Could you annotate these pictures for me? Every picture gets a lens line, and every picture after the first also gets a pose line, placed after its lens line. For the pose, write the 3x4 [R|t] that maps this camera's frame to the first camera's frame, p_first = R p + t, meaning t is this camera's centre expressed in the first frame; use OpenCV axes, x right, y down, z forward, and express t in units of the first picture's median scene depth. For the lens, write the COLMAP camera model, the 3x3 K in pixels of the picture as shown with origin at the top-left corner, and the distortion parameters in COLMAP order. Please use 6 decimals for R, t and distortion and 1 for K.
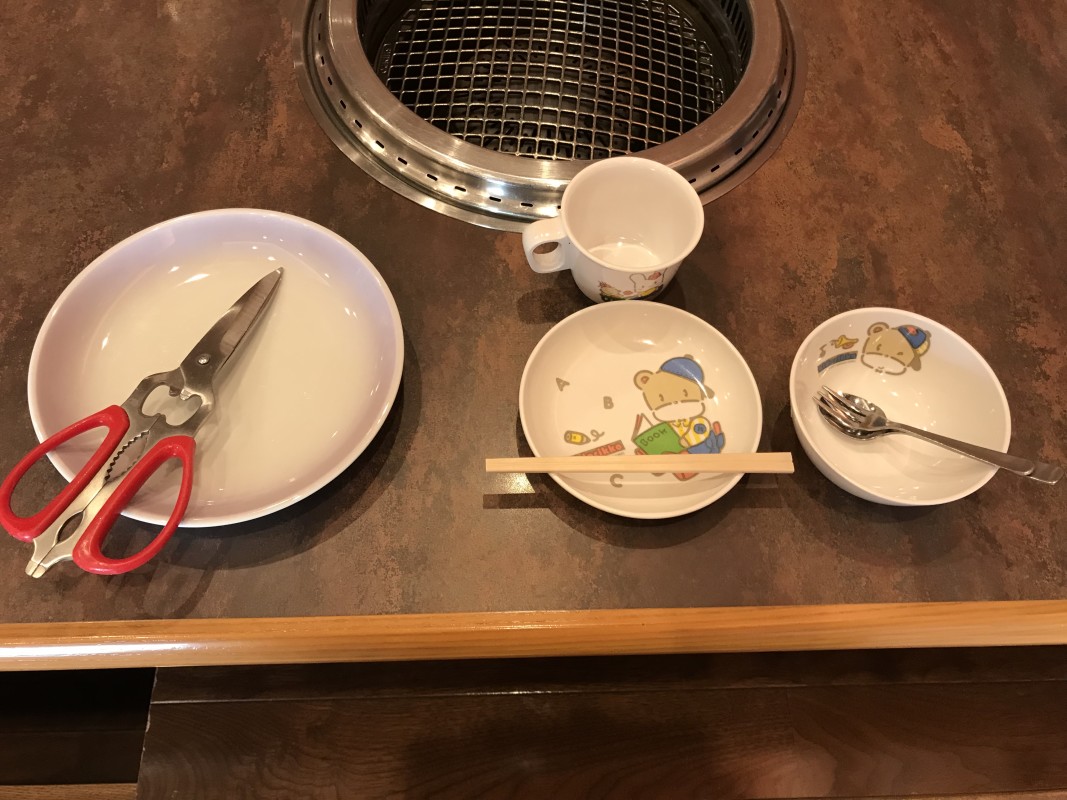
lens RADIAL K [[874.5, 0, 539.3], [0, 874.5, 397.3], [0, 0, 1]] dist [0.021305, -0.014216]
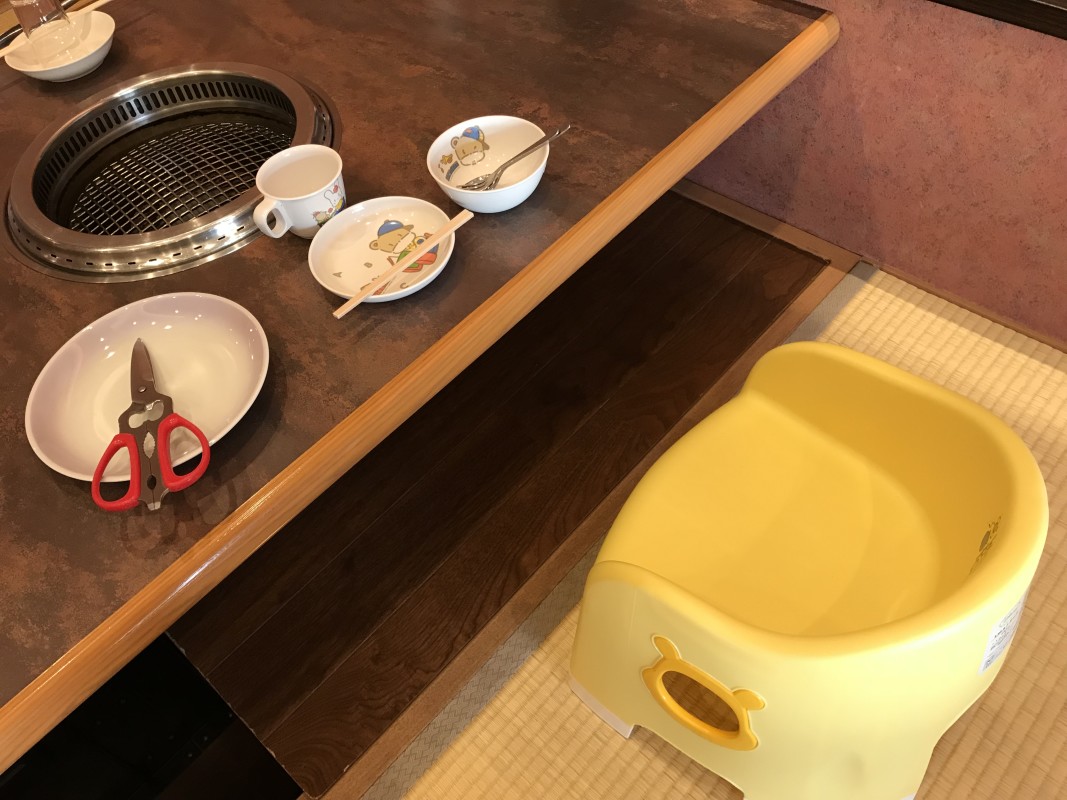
lens RADIAL K [[874.5, 0, 539.3], [0, 874.5, 397.3], [0, 0, 1]] dist [0.021305, -0.014216]
pose [[0.684933, -0.638359, 0.351233, -0.429428], [0.699596, 0.710874, -0.072270, 0.519069], [-0.203549, 0.295222, 0.933495, -0.502945]]
